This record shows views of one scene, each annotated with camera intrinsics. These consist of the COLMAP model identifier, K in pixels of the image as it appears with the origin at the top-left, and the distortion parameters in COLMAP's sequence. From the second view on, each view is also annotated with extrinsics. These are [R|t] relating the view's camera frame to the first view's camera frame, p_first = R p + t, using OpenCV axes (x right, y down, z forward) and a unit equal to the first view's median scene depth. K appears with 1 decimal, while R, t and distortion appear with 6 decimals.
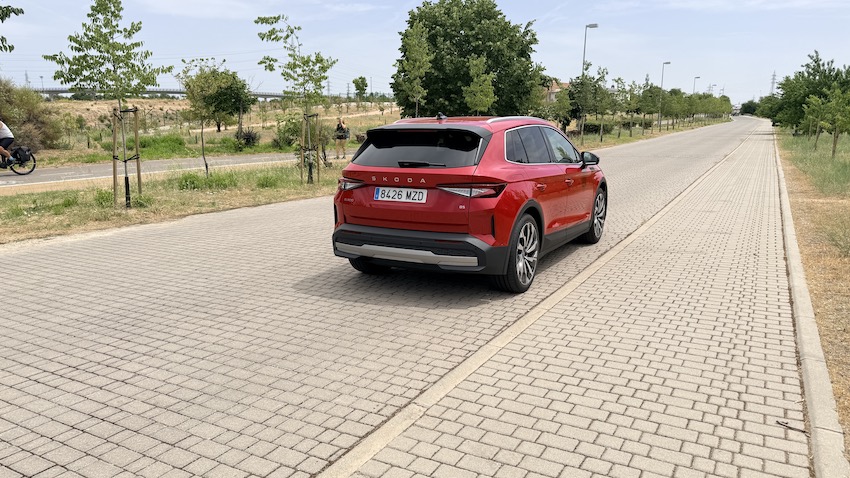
lens RADIAL K [[620.9, 0, 432.1], [0, 620.9, 236.2], [0, 0, 1]] dist [0.036854, -0.059211]
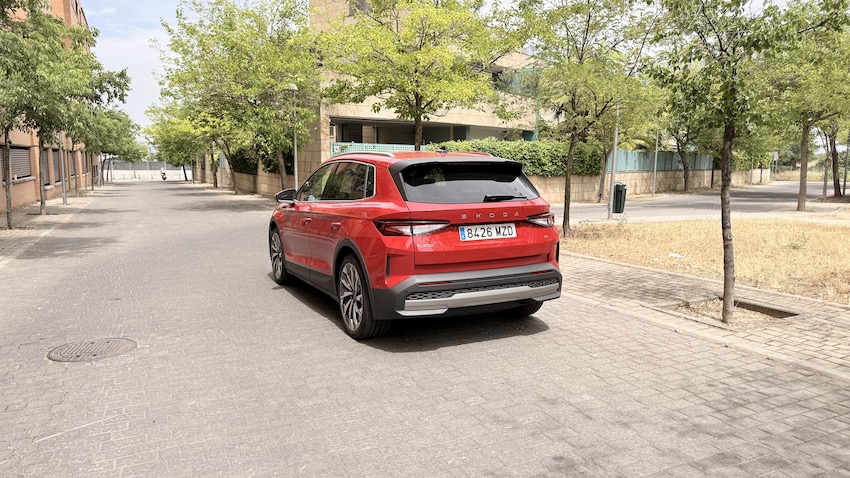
lens RADIAL K [[620.9, 0, 426.7], [0, 620.9, 241.7], [0, 0, 1]] dist [0.036854, -0.059211]
pose [[0.562195, -0.101963, 0.820695, -0.791388], [0.149884, 0.988498, 0.020136, -0.077748], [-0.813309, 0.111689, 0.571012, 0.505526]]
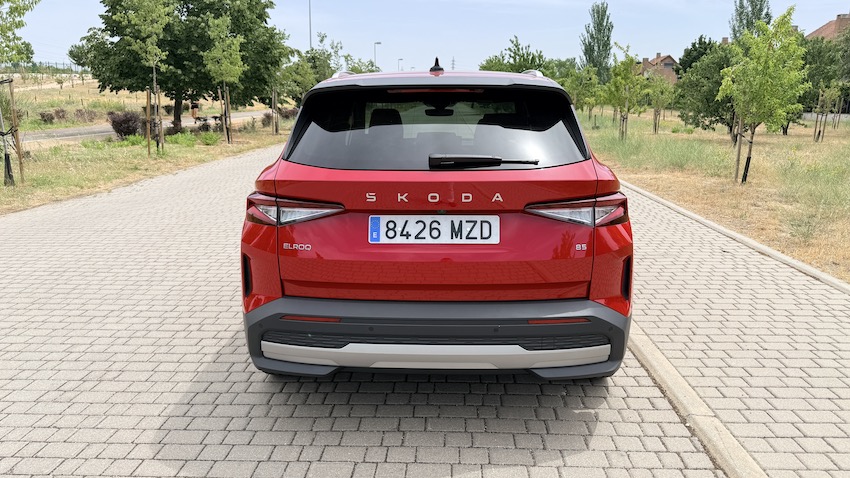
lens RADIAL K [[620.9, 0, 439.0], [0, 620.9, 231.2], [0, 0, 1]] dist [0.036854, -0.059211]
pose [[0.890951, -0.087789, 0.445532, -0.233144], [0.076426, 0.996128, 0.043447, -0.078251], [-0.447621, -0.004659, 0.894211, 0.539445]]
